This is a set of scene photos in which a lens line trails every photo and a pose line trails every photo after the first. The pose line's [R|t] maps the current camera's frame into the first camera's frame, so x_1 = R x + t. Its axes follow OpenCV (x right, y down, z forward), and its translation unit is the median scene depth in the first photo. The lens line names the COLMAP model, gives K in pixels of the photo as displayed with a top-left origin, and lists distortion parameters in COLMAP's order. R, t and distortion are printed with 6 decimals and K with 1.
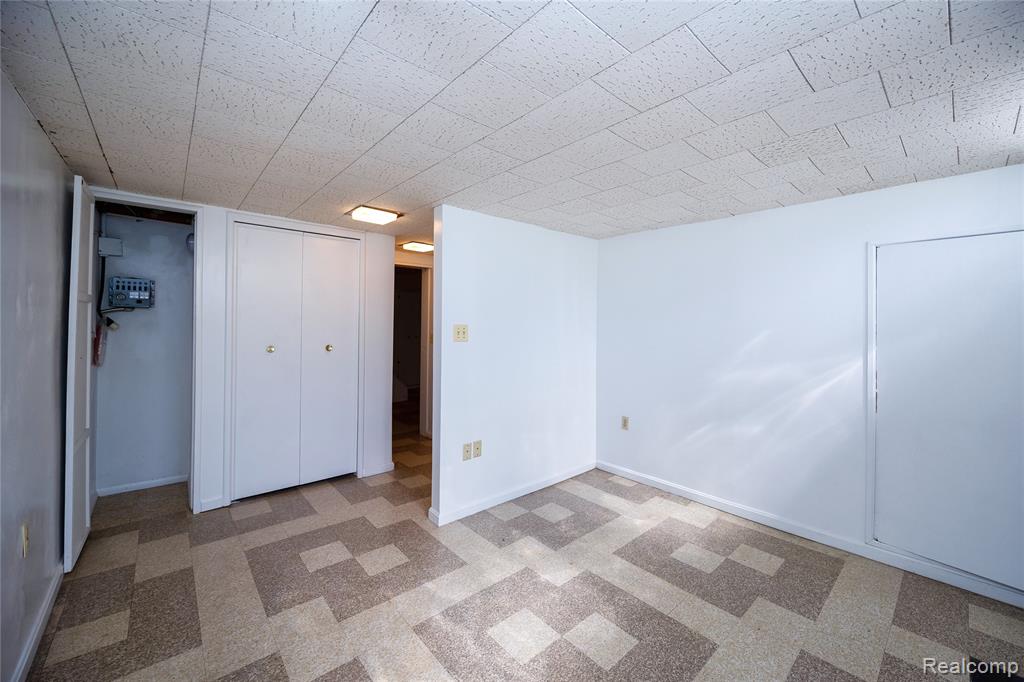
lens RADIAL K [[396.5, 0, 524.8], [0, 396.5, 321.1], [0, 0, 1]] dist [-0.000132, -0.000052]
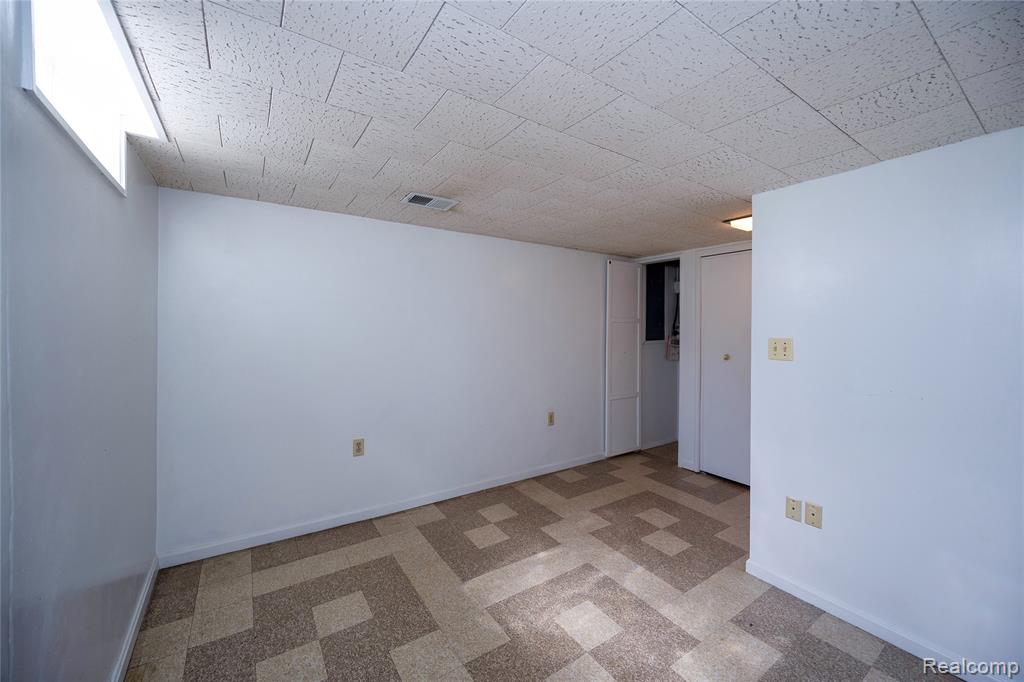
lens RADIAL K [[396.5, 0, 510.7], [0, 396.5, 338.2], [0, 0, 1]] dist [-0.000132, -0.000052]
pose [[-0.146460, 0.010799, -0.989158, 0.793059], [-0.003014, 0.999931, 0.011363, 0.001831], [0.989212, 0.004645, -0.146418, 0.693677]]
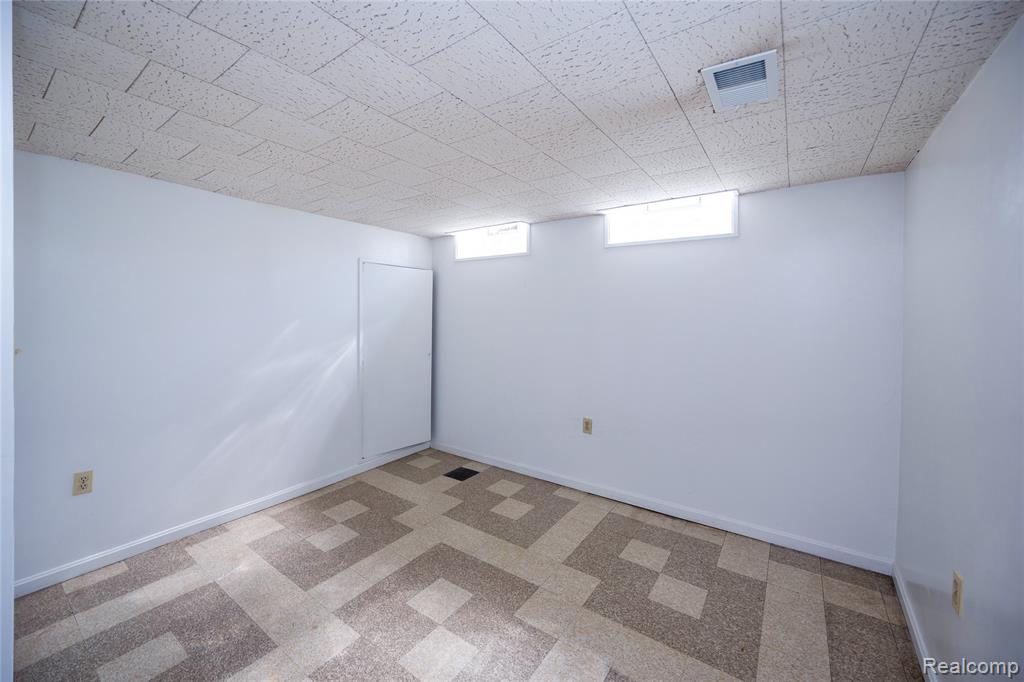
lens RADIAL K [[396.5, 0, 505.3], [0, 396.5, 312.8], [0, 0, 1]] dist [-0.000132, -0.000052]
pose [[-0.198272, -0.002837, 0.980143, -0.685438], [-0.017075, 0.999854, -0.000560, -0.009663], [-0.979998, -0.016847, -0.198292, 0.765735]]
